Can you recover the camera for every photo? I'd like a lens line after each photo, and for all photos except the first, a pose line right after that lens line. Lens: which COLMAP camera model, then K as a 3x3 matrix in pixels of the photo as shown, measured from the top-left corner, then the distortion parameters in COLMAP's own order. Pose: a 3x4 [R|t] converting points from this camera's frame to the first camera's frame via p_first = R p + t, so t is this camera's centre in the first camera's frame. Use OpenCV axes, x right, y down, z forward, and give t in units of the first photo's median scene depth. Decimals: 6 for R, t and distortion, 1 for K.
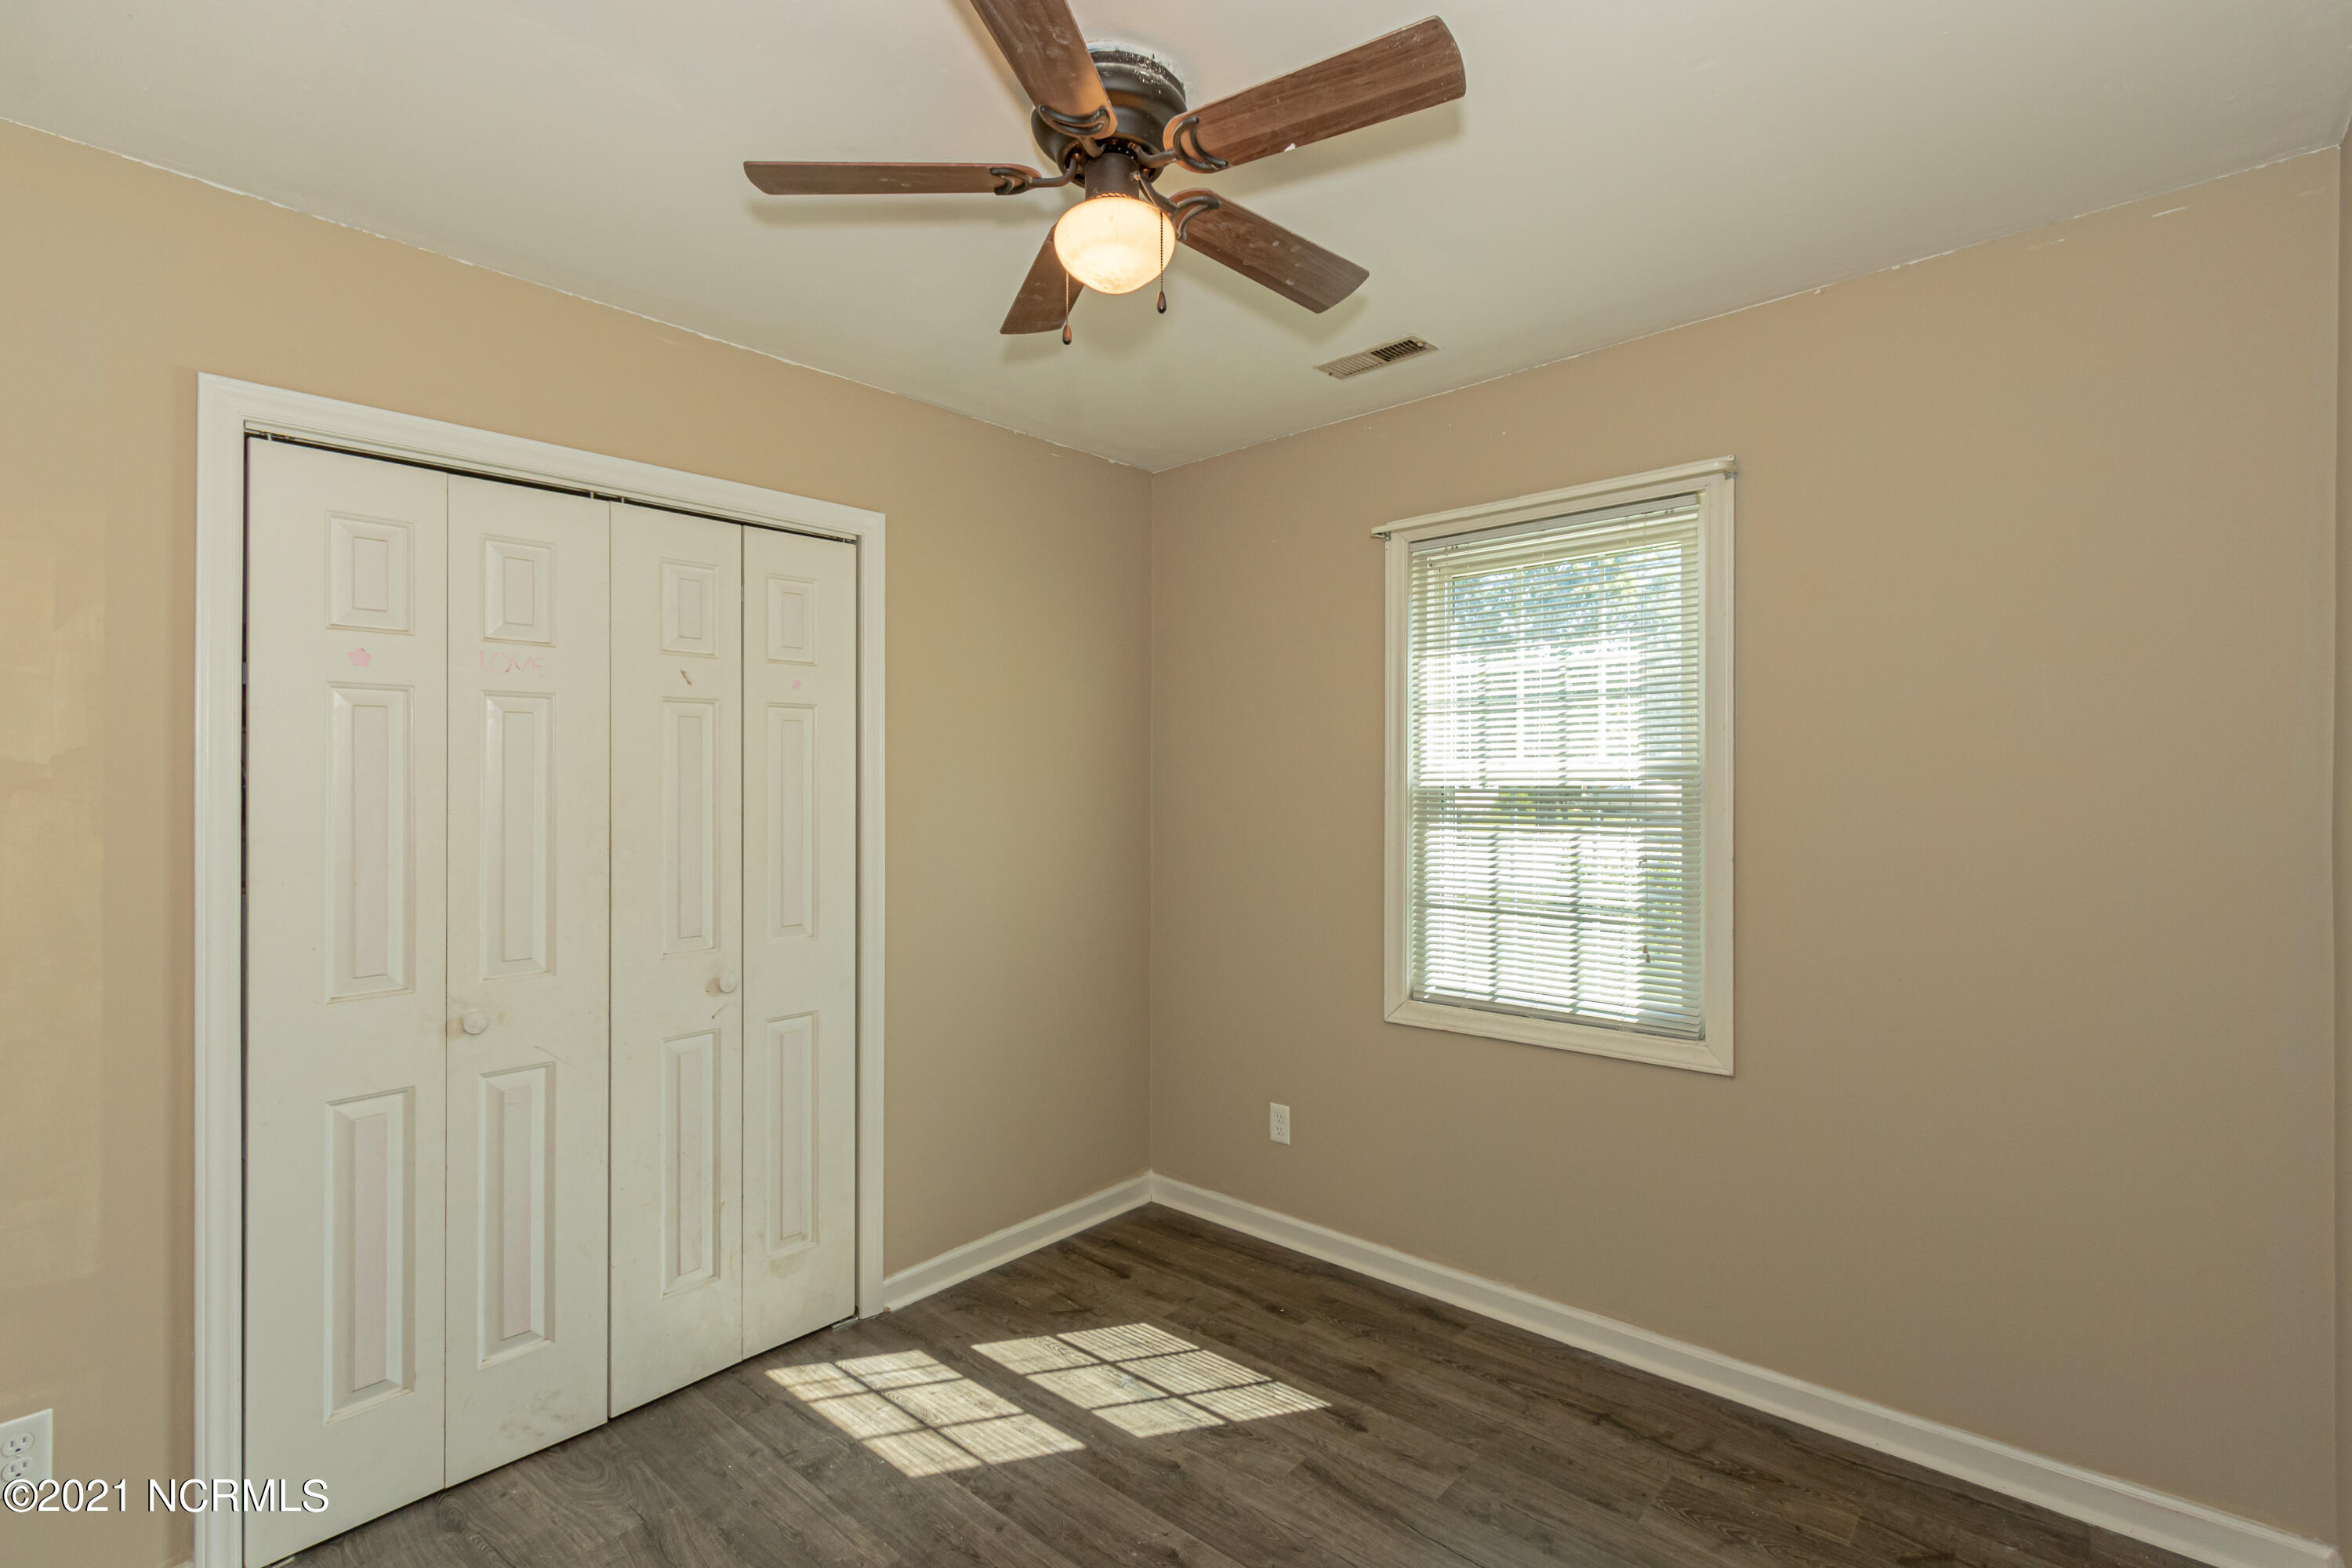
lens RADIAL K [[1066.9, 0, 1173.5], [0, 1066.9, 783.9], [0, 0, 1]] dist [0.004160, 0.001881]
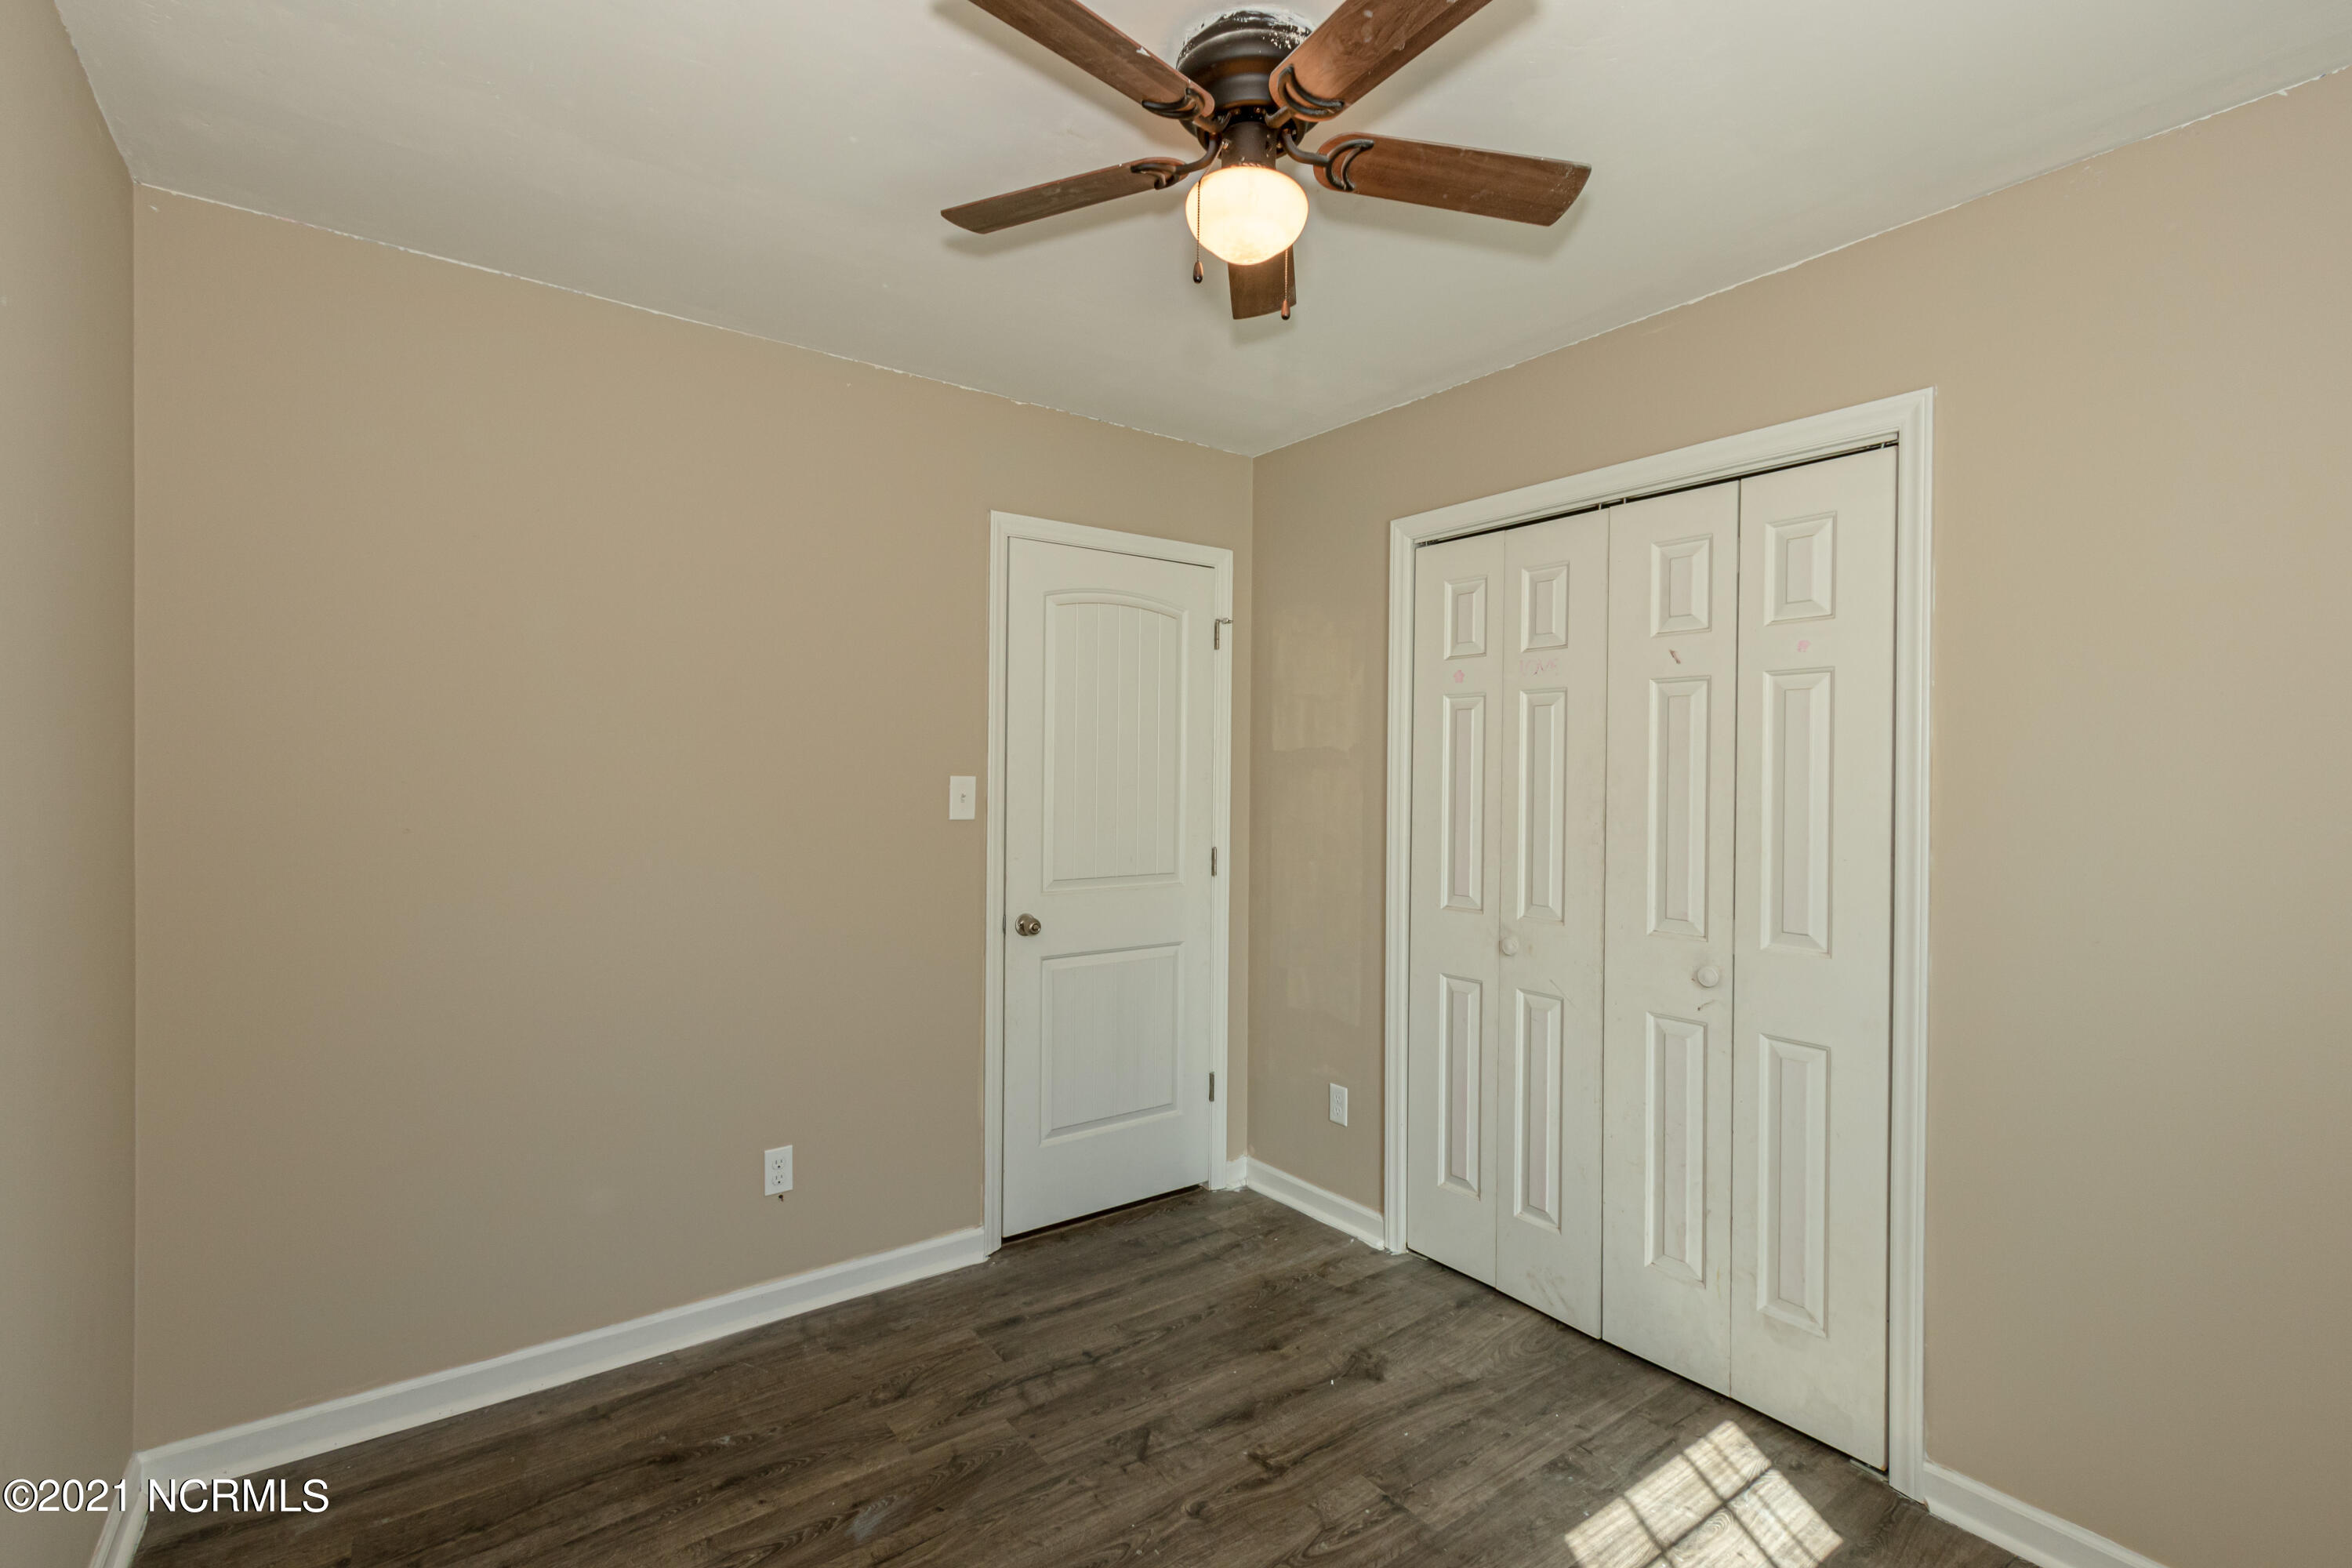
lens RADIAL K [[1066.9, 0, 1174.3], [0, 1066.9, 767.4], [0, 0, 1]] dist [0.004160, 0.001881]
pose [[-0.196691, 0.003656, -0.980459, 0.619002], [-0.006068, 0.999969, 0.004946, 0.000610], [0.980447, 0.006923, -0.196662, 0.755452]]
